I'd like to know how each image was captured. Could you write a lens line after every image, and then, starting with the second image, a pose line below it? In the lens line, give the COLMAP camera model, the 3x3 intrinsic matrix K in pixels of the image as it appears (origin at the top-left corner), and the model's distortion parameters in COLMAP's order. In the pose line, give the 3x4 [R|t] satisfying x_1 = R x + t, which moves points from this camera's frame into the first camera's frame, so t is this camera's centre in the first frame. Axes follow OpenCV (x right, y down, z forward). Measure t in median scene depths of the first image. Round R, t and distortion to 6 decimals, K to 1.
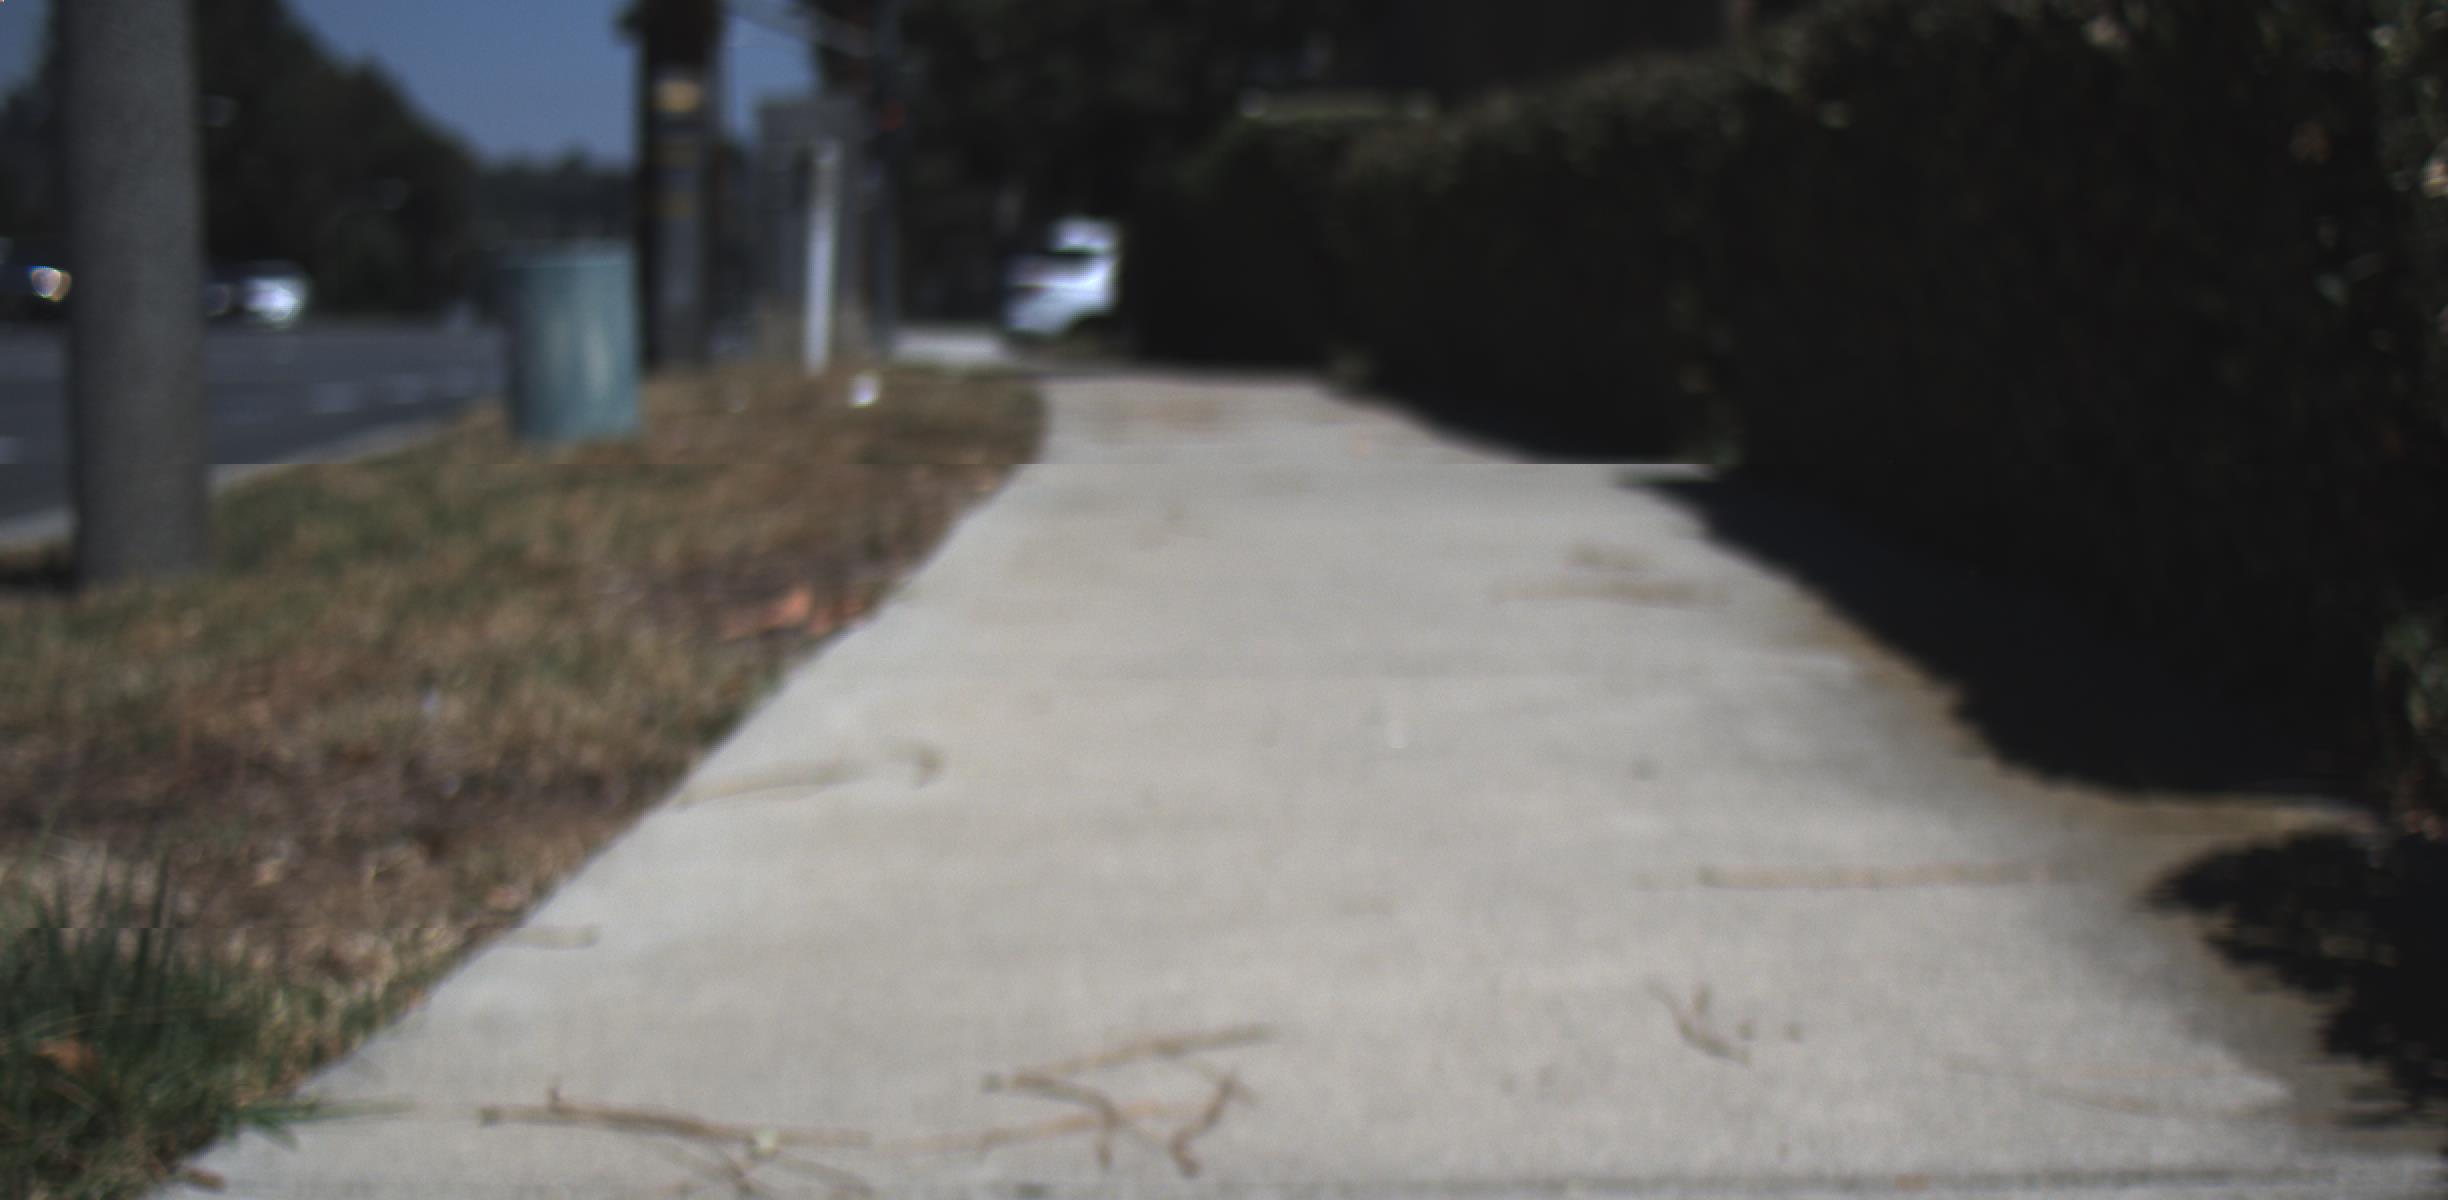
lens RADIAL K [[4740.9, 0, 1224.0], [0, 4740.9, 600.0], [0, 0, 1]] dist [-0.049808, 1.763772]
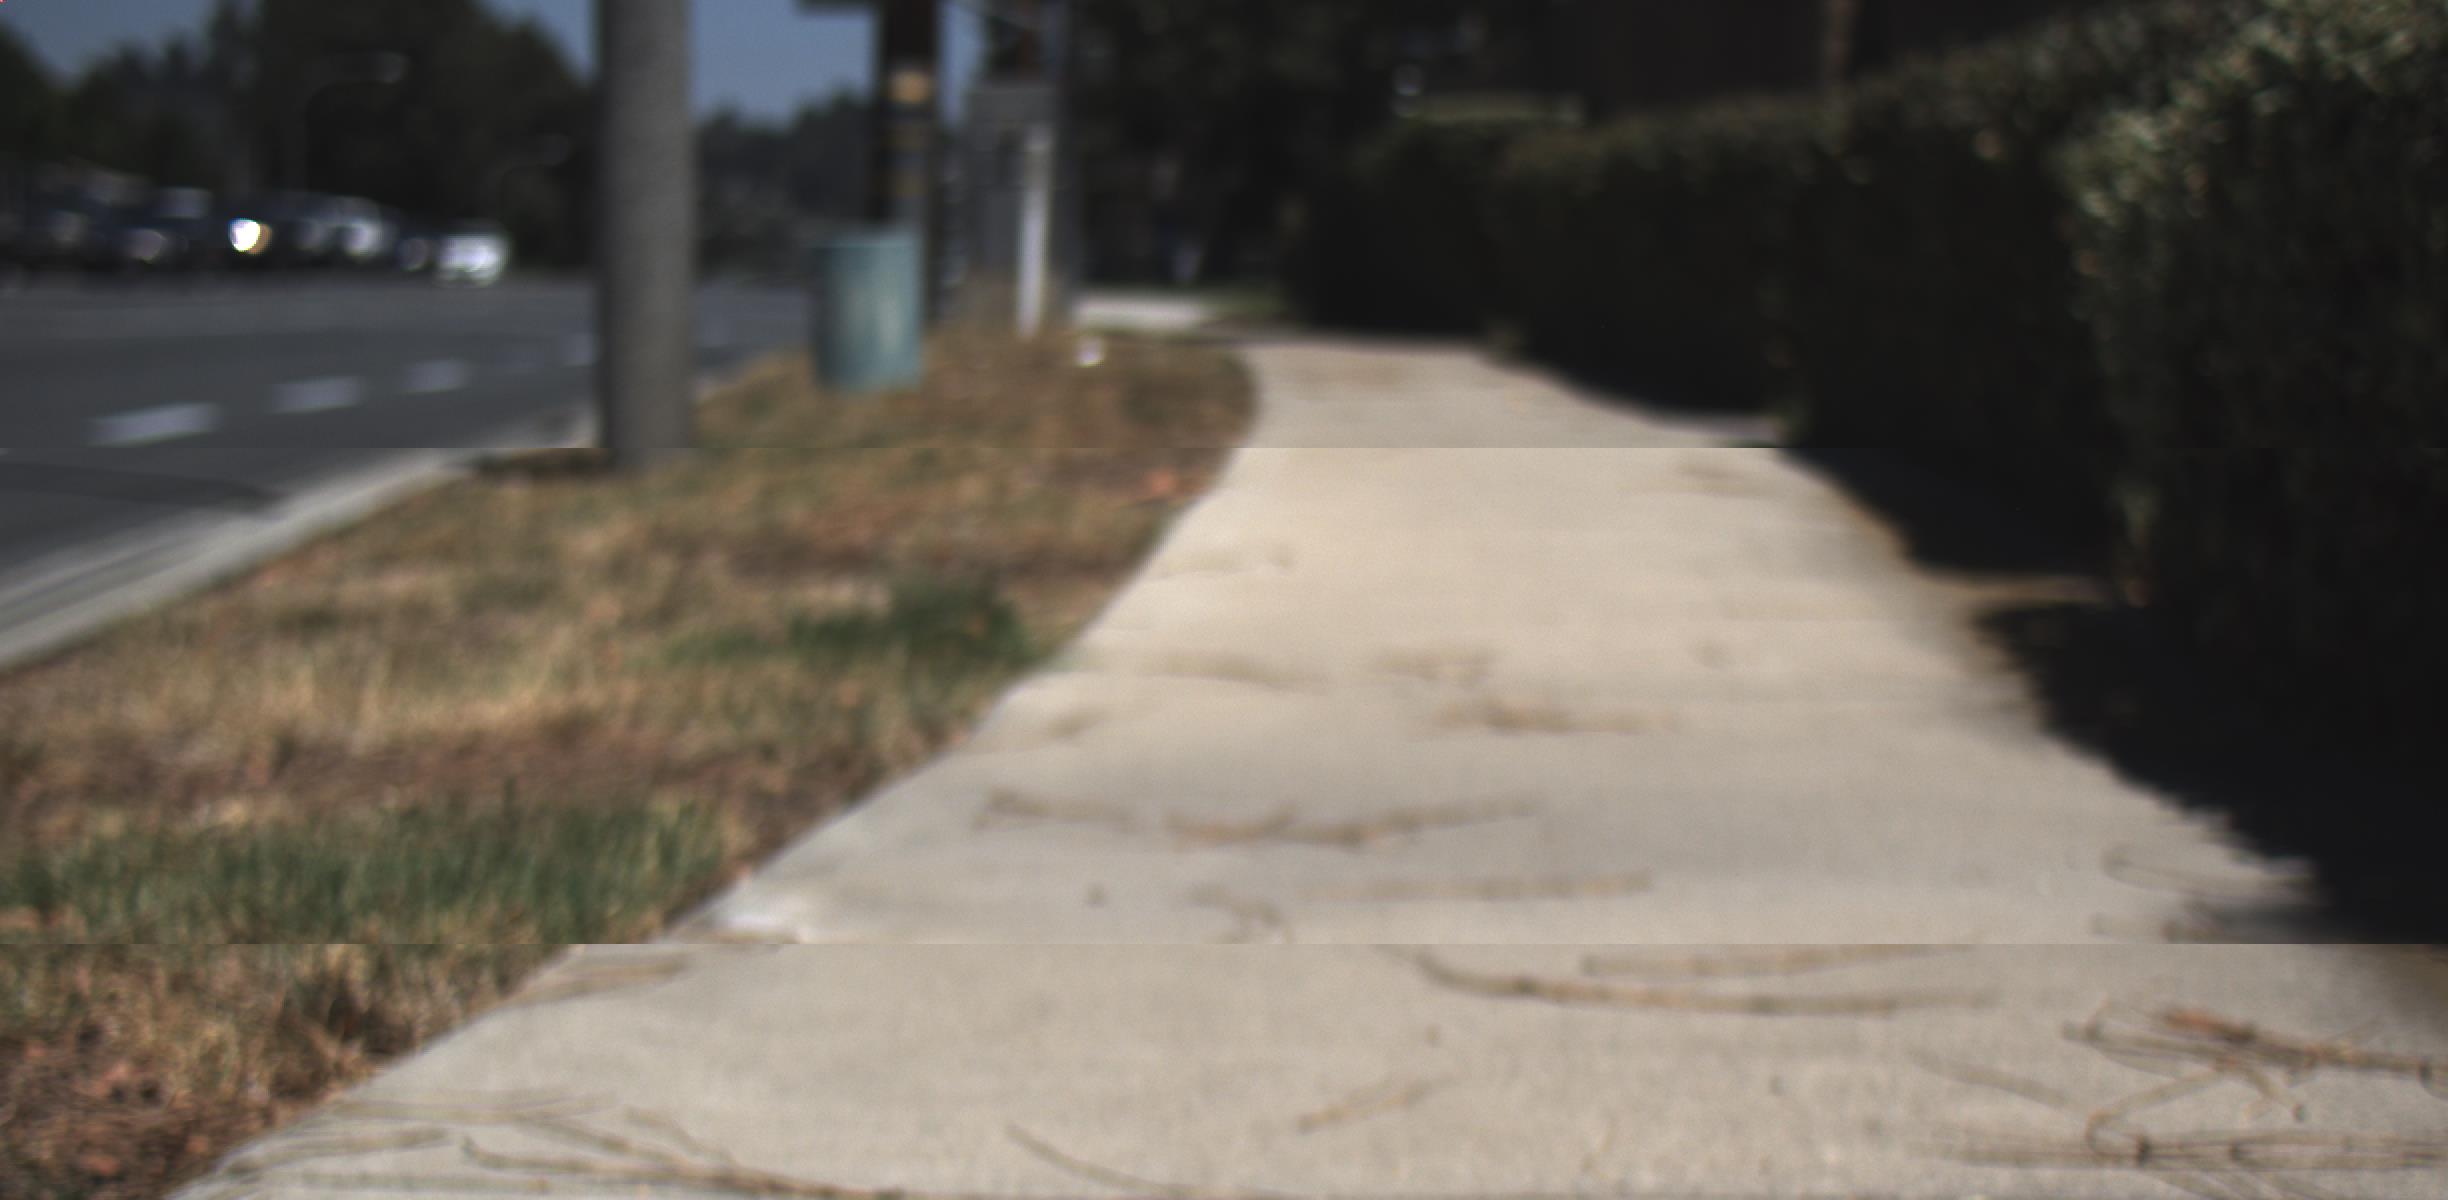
lens RADIAL K [[4740.9, 0, 1224.0], [0, 4740.9, 600.0], [0, 0, 1]] dist [-0.049808, 1.763772]
pose [[0.999412, 0.018074, -0.029133, -0.007045], [-0.017862, 0.999812, 0.007519, 0.007230], [0.029264, -0.006994, 0.999547, -0.160185]]
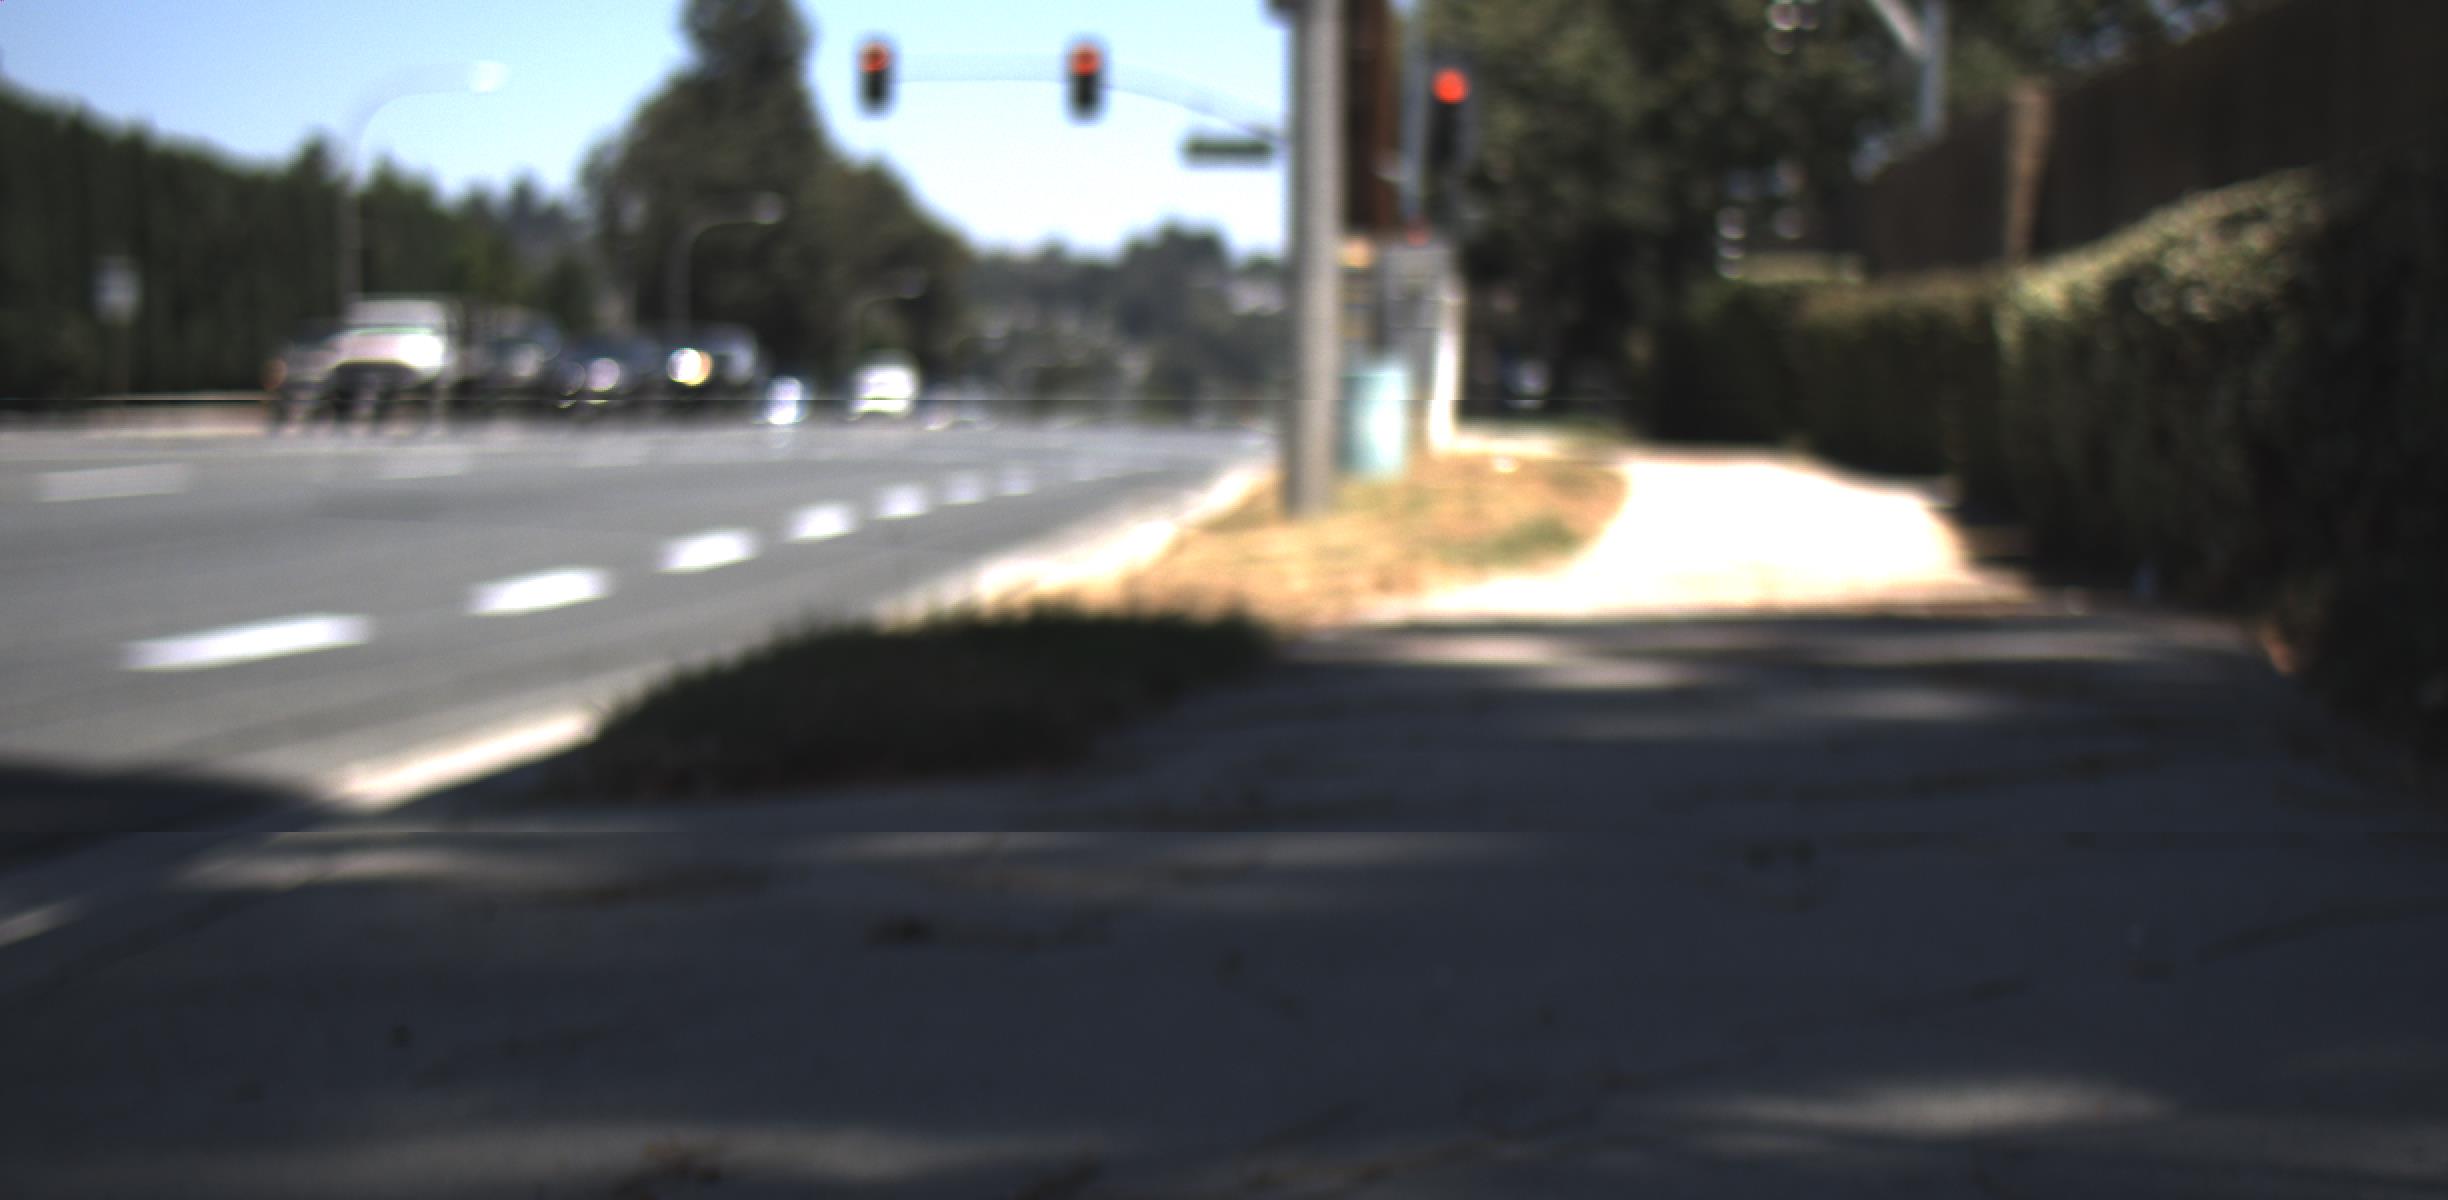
lens RADIAL K [[4740.9, 0, 1224.0], [0, 4740.9, 600.0], [0, 0, 1]] dist [-0.049808, 1.763772]
pose [[0.995096, 0.017883, -0.097288, -0.011673], [-0.019750, 0.999638, -0.018258, 0.039869], [0.096927, 0.020090, 0.995089, -0.637225]]
